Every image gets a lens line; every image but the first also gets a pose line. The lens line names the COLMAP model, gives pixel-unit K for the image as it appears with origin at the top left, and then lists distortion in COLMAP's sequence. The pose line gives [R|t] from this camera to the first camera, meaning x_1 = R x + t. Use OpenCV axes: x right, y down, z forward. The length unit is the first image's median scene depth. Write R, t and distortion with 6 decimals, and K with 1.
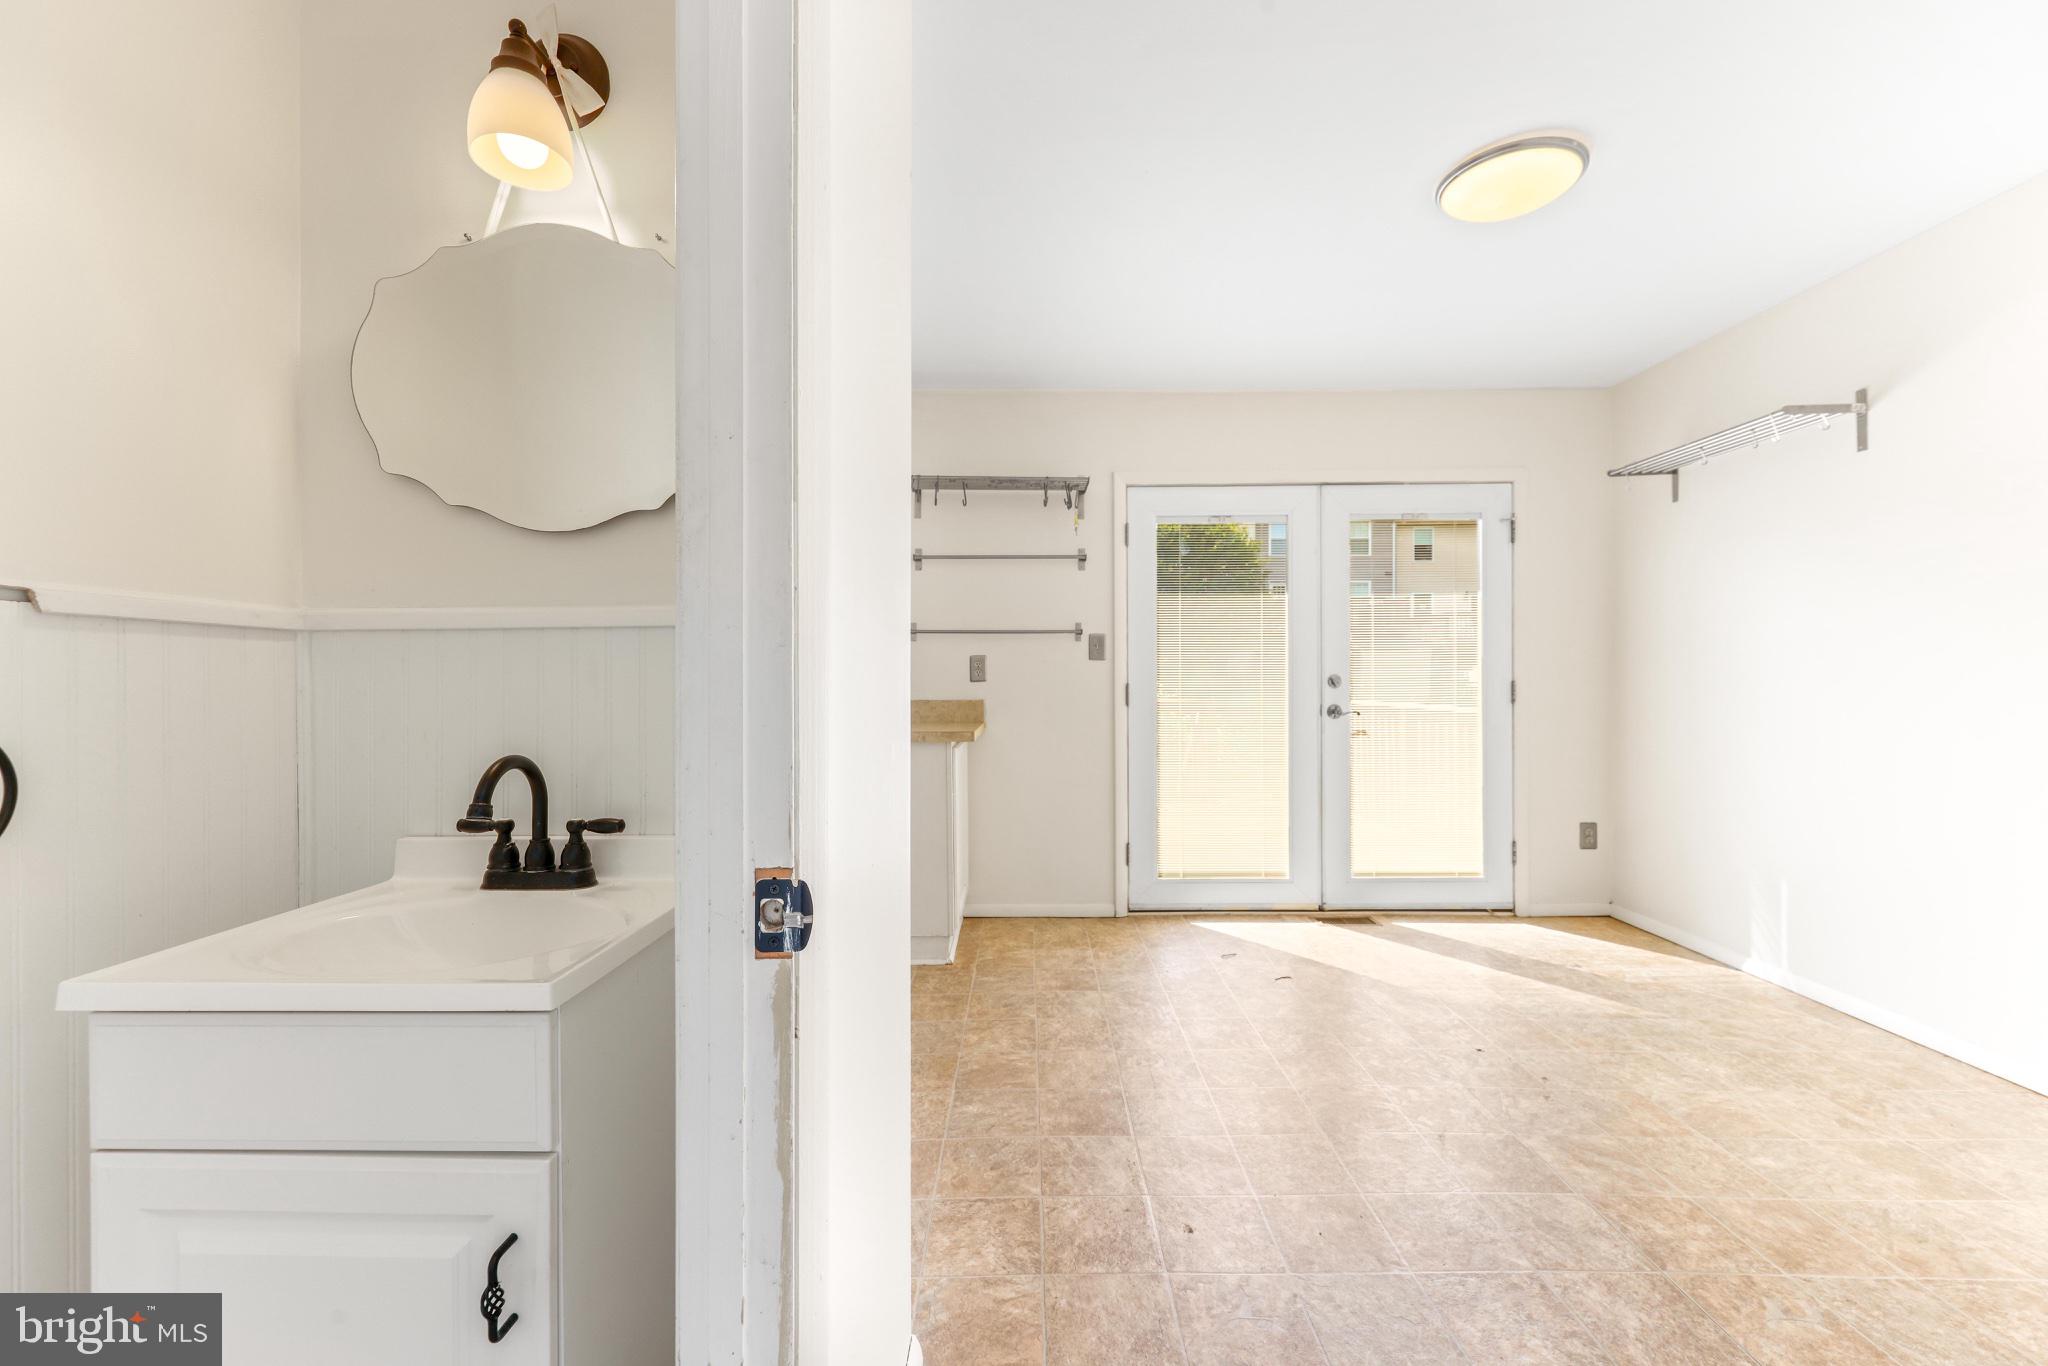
lens RADIAL K [[819.4, 0, 1016.9], [0, 819.4, 678.1], [0, 0, 1]] dist [-0.001333, -0.000259]
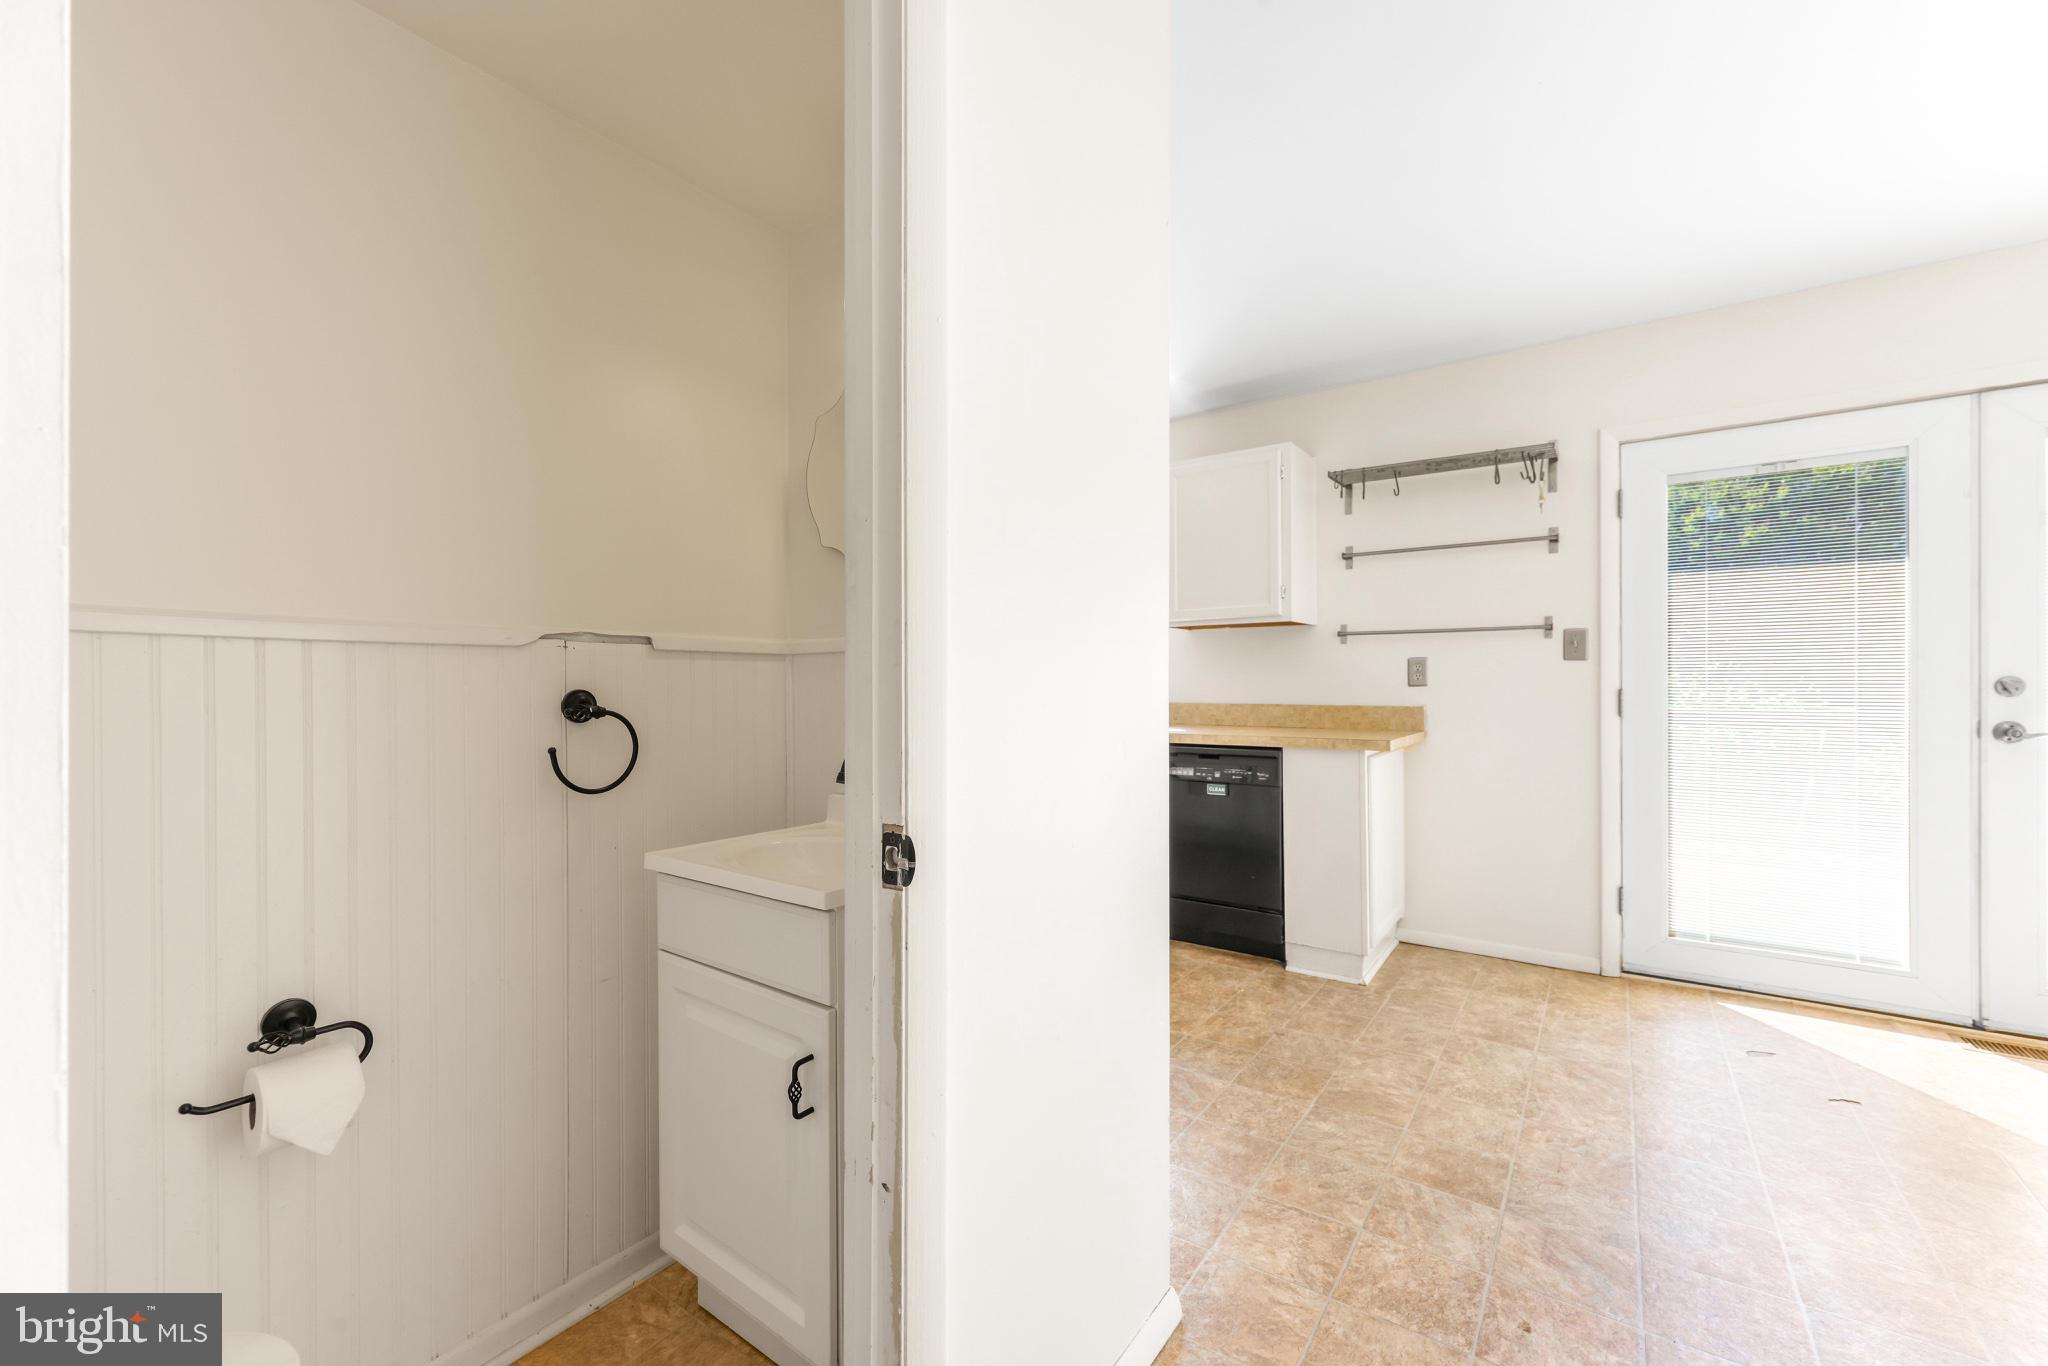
lens RADIAL K [[819.4, 0, 1013.2], [0, 819.4, 685.3], [0, 0, 1]] dist [-0.001333, -0.000259]
pose [[0.813854, 0.000476, -0.581069, 0.140806], [0.002480, 0.999988, 0.004293, -0.002137], [0.581063, -0.004935, 0.813843, -0.002933]]
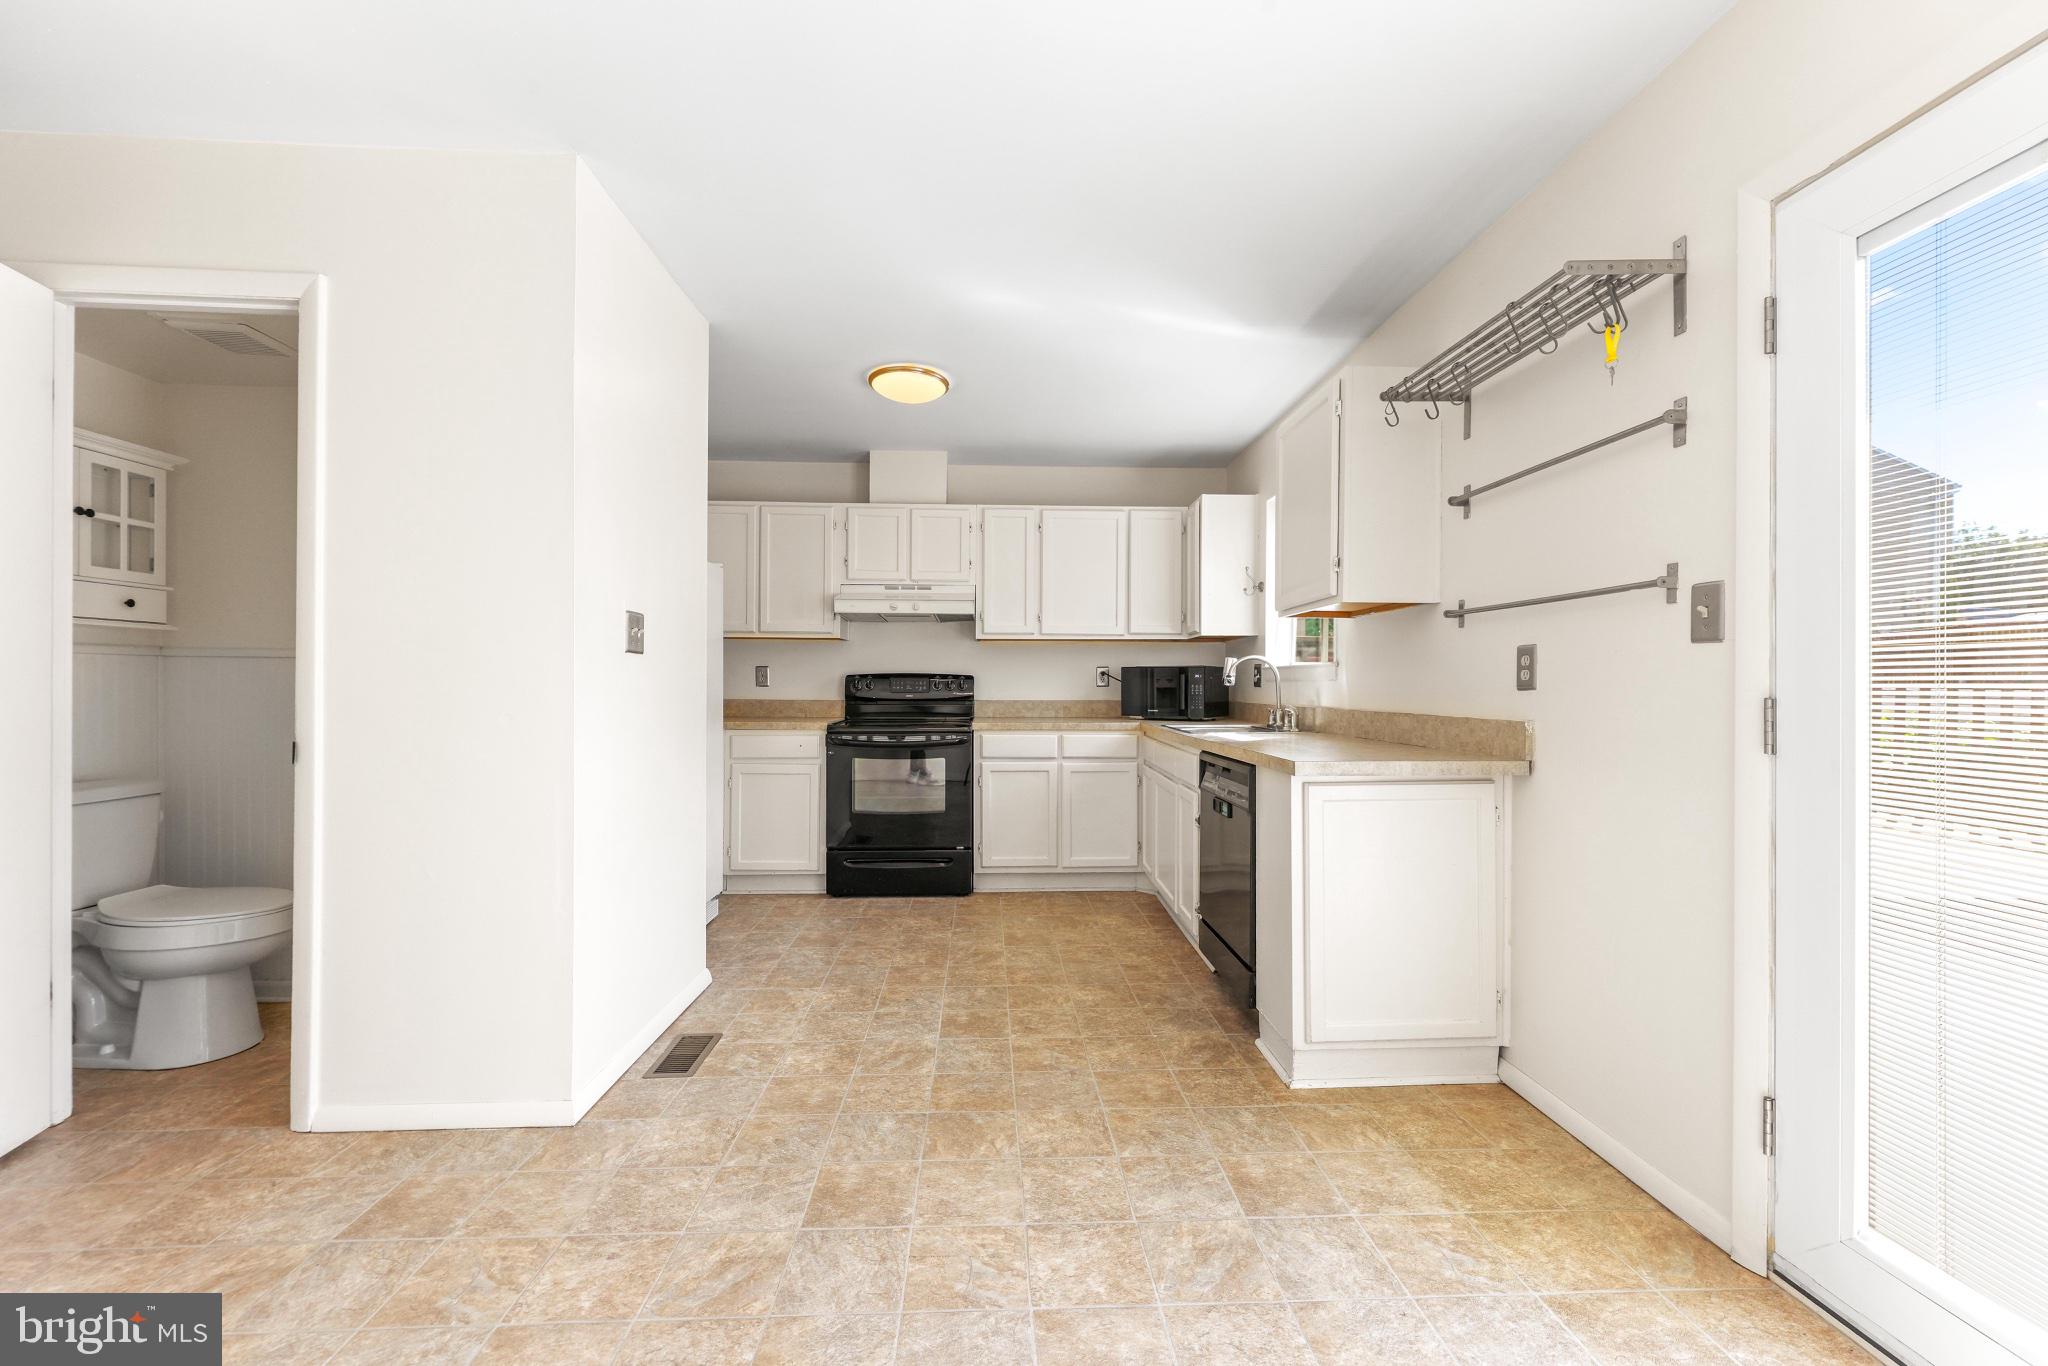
lens RADIAL K [[819.4, 0, 1023.0], [0, 819.4, 681.0], [0, 0, 1]] dist [-0.001333, -0.000259]
pose [[0.057511, -0.002256, -0.998342, 0.620196], [-0.005675, 0.999981, -0.002586, 0.001961], [0.998329, 0.005815, 0.057498, 0.739327]]
